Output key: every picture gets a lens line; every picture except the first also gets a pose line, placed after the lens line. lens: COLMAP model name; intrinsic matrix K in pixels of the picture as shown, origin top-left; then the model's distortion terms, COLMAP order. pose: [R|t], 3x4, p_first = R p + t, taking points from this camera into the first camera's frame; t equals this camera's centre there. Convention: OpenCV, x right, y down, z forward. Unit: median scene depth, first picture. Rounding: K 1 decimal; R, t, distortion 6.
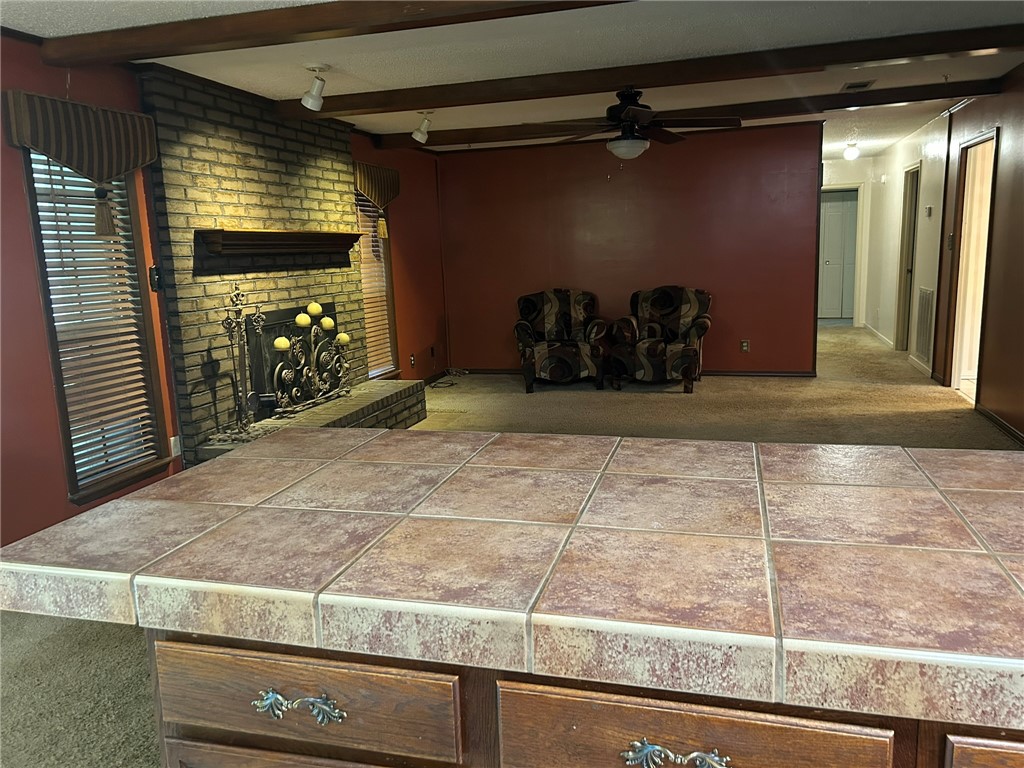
lens RADIAL K [[766.8, 0, 513.3], [0, 766.8, 380.8], [0, 0, 1]] dist [0.051502, -0.053806]
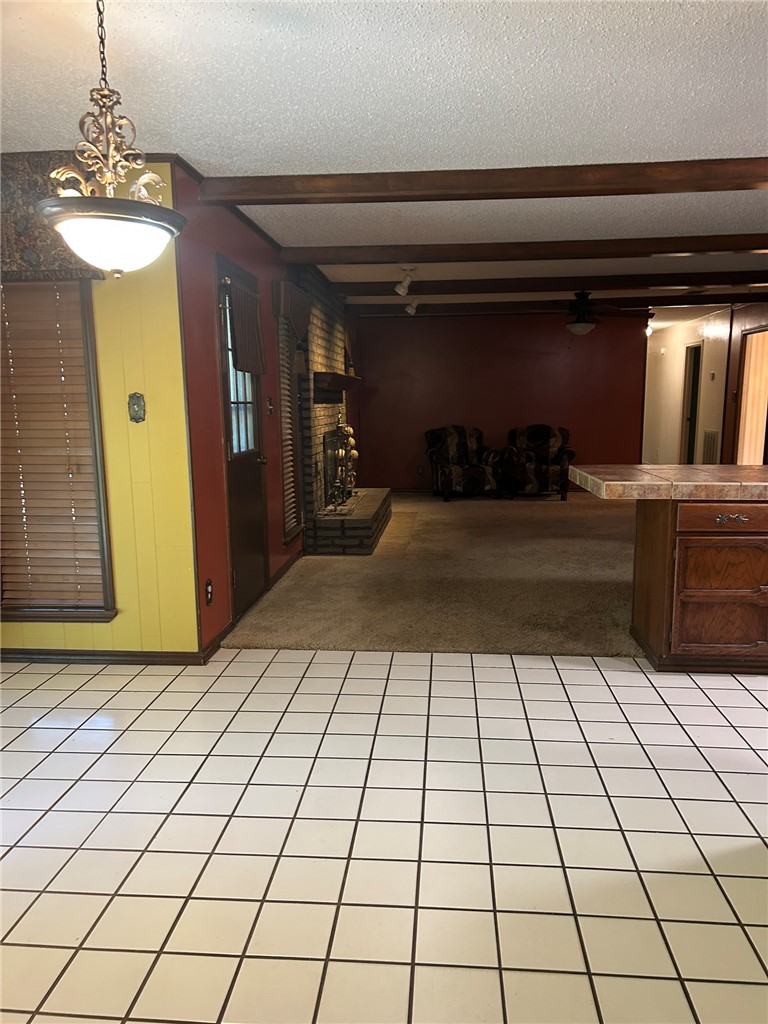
lens RADIAL K [[766.8, 0, 382.1], [0, 766.8, 514.6], [0, 0, 1]] dist [0.051502, -0.053806]
pose [[0.981142, -0.002582, 0.193273, -0.348540], [0.007595, 0.999653, -0.025204, 0.070685], [-0.193141, 0.026197, 0.980821, -0.280393]]
